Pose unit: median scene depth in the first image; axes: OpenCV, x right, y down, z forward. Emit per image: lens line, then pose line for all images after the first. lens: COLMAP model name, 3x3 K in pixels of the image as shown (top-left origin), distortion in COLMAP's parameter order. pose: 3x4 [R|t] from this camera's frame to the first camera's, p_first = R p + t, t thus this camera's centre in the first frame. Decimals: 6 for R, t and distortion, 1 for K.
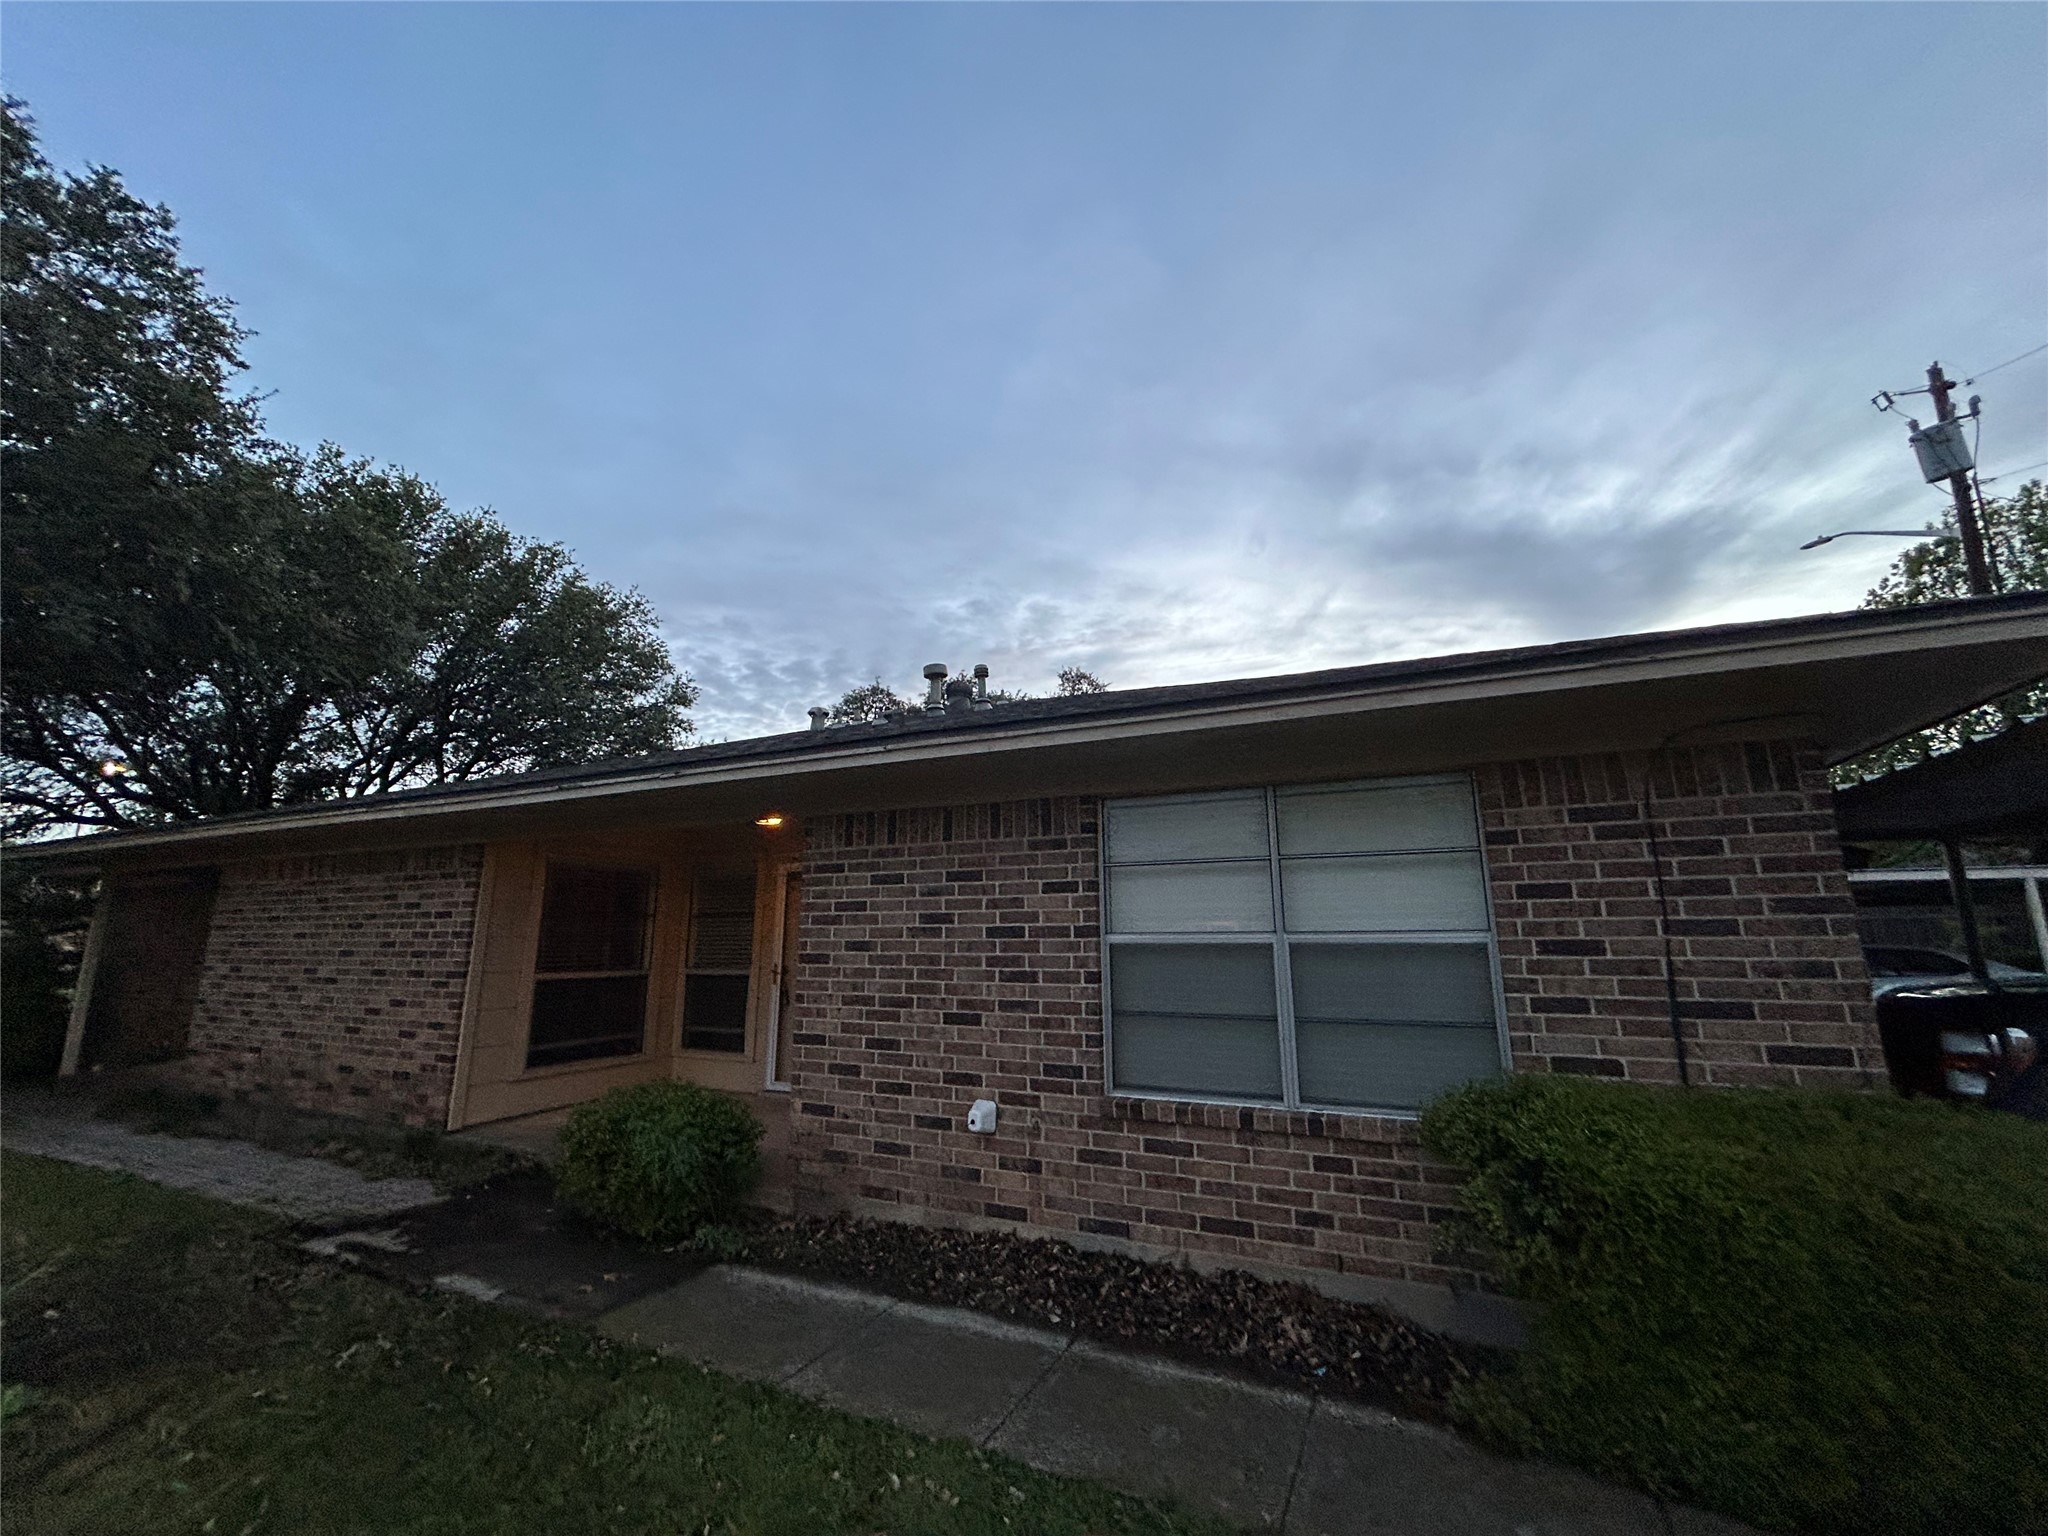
lens RADIAL K [[823.7, 0, 1026.4], [0, 823.7, 765.9], [0, 0, 1]] dist [-0.002384, 0.001368]
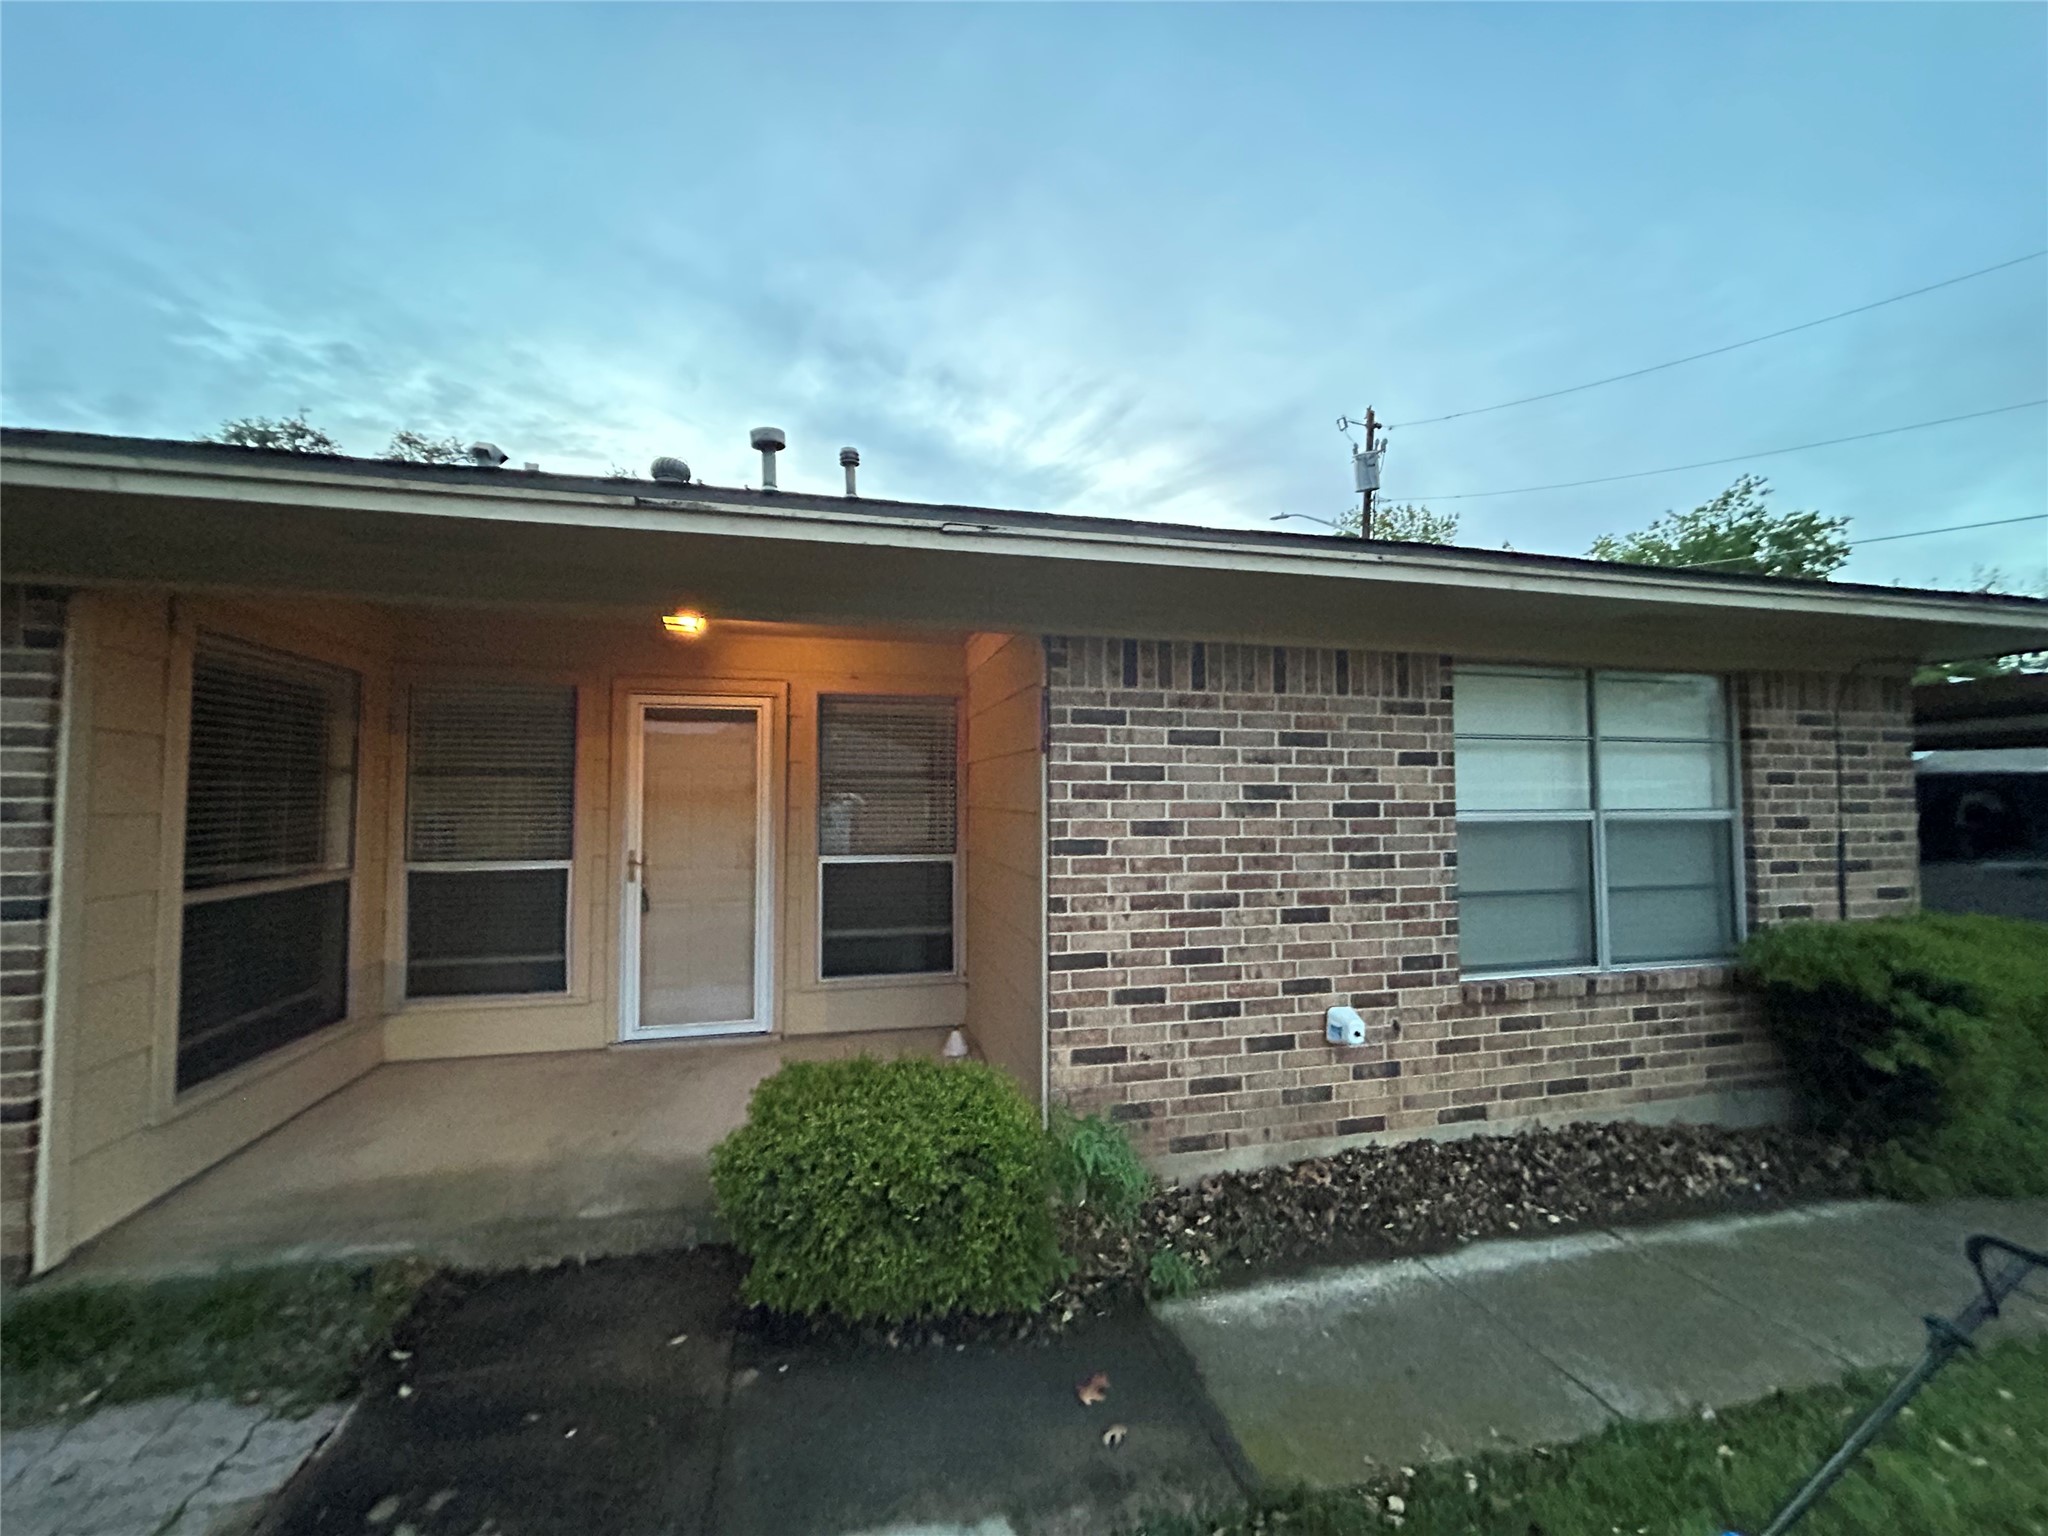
lens RADIAL K [[823.7, 0, 1028.9], [0, 823.7, 764.4], [0, 0, 1]] dist [-0.002384, 0.001368]
pose [[0.778892, 0.028204, 0.626523, -0.766081], [-0.130219, 0.984490, 0.117569, 0.098132], [-0.613490, -0.173159, 0.770484, 0.547469]]
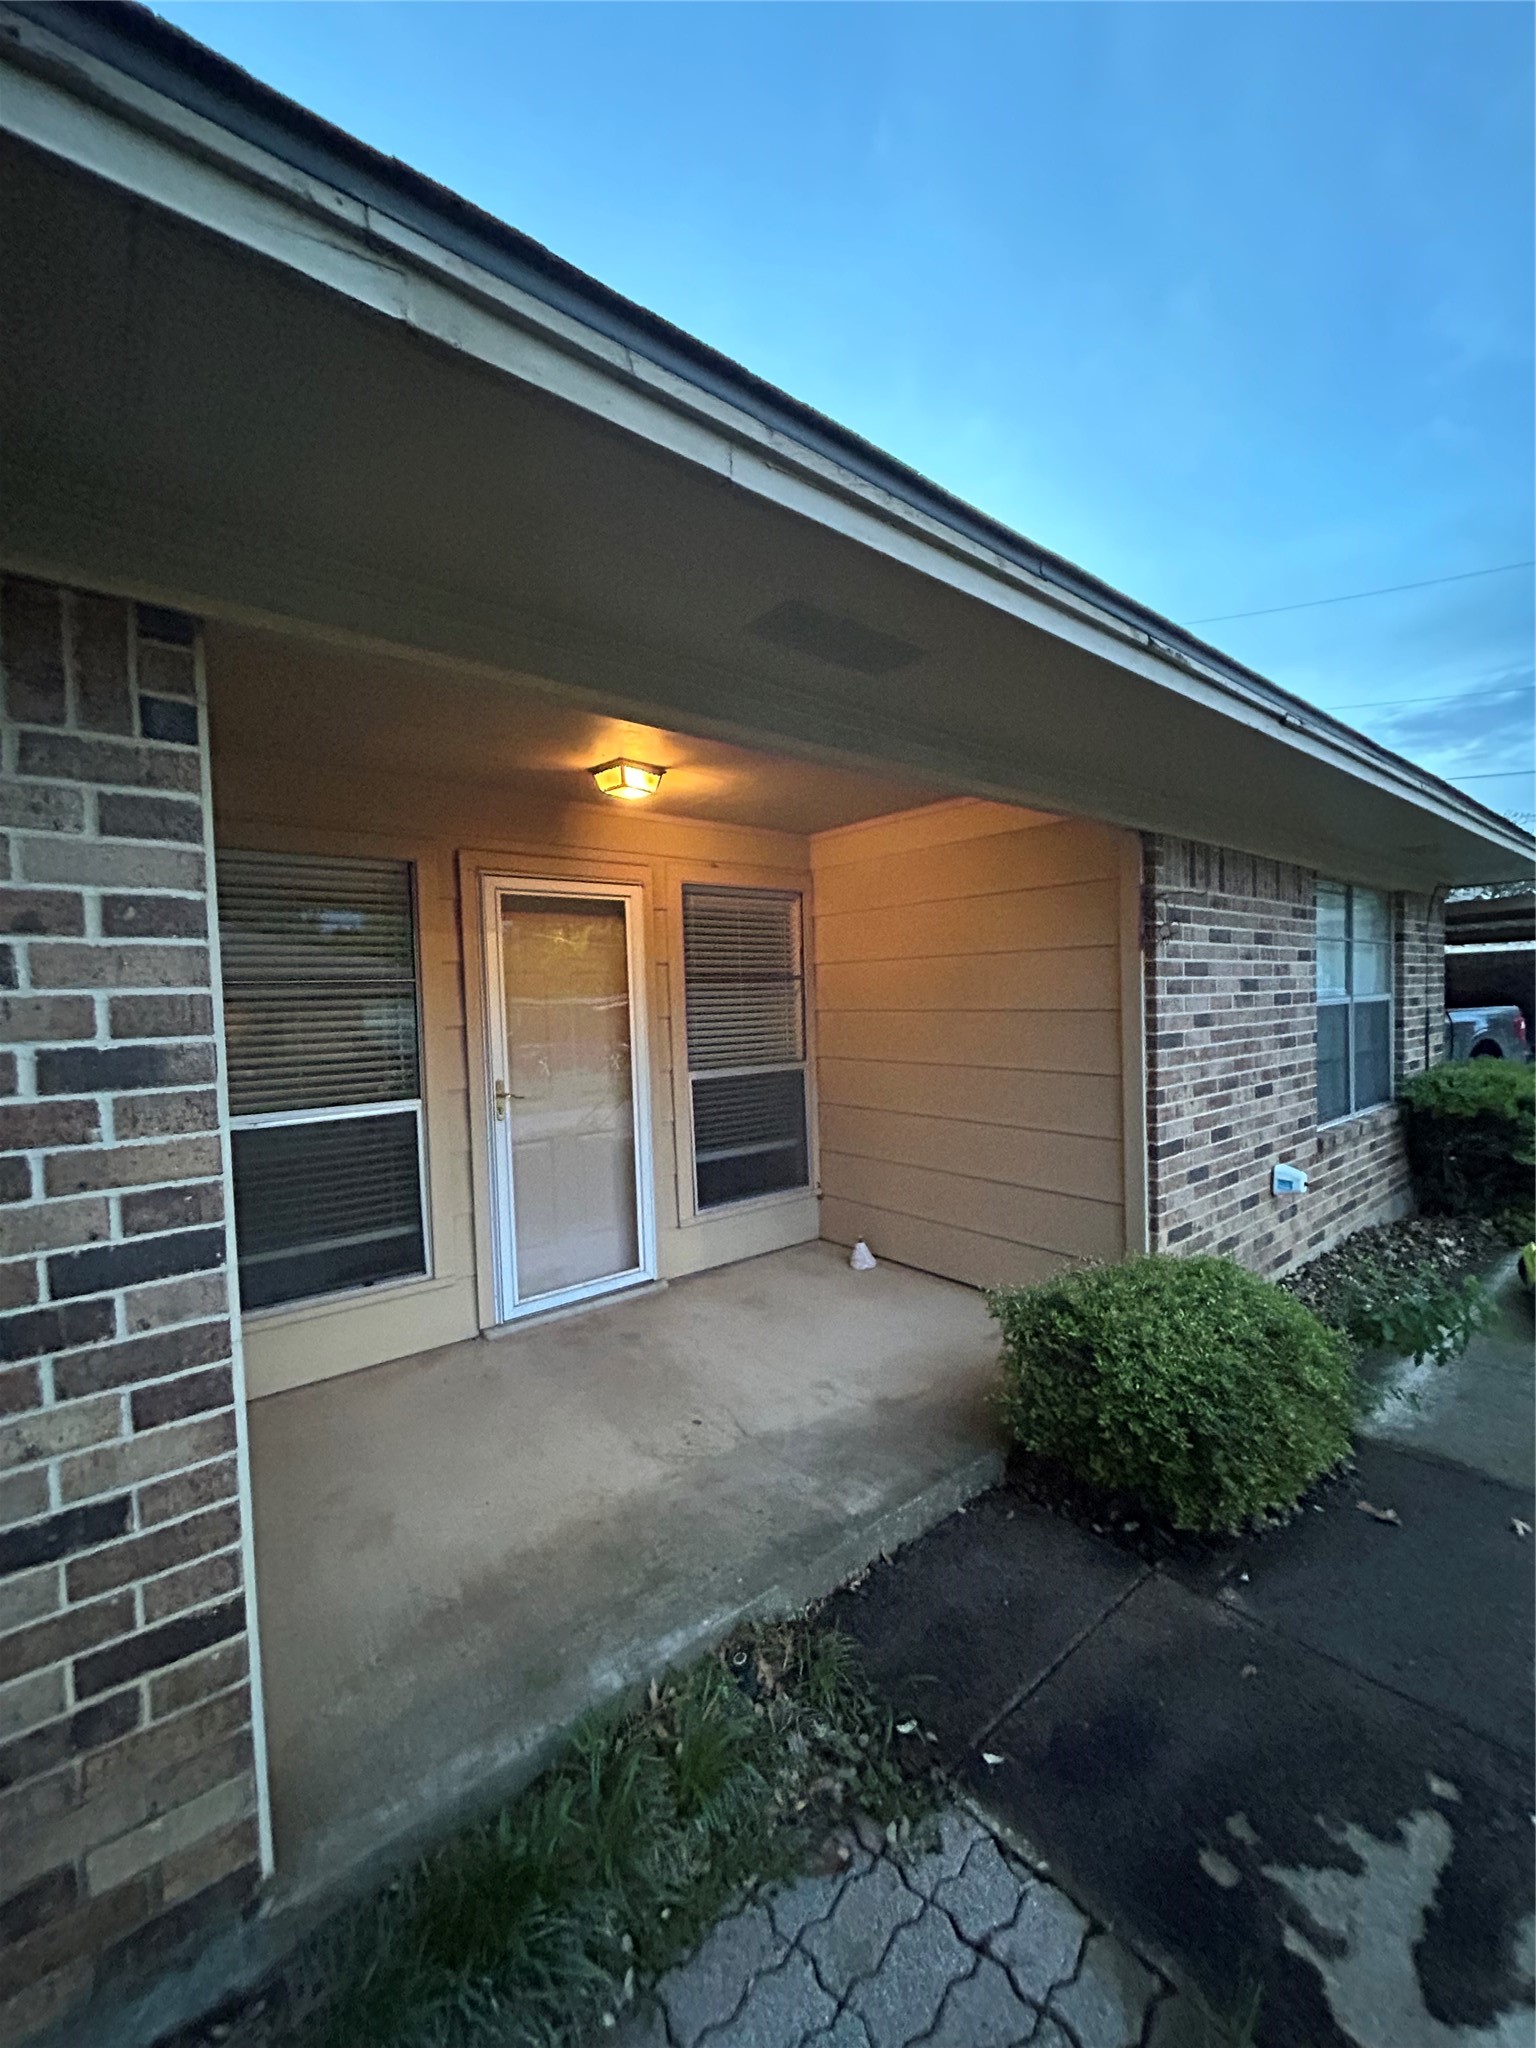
lens RADIAL K [[823.7, 0, 771.9], [0, 823.7, 1027.4], [0, 0, 1]] dist [-0.002384, 0.001368]
pose [[0.420492, -0.042712, 0.906291, -1.115625], [-0.159545, 0.979845, 0.120202, 0.204582], [-0.893159, -0.195138, 0.405202, 1.088735]]
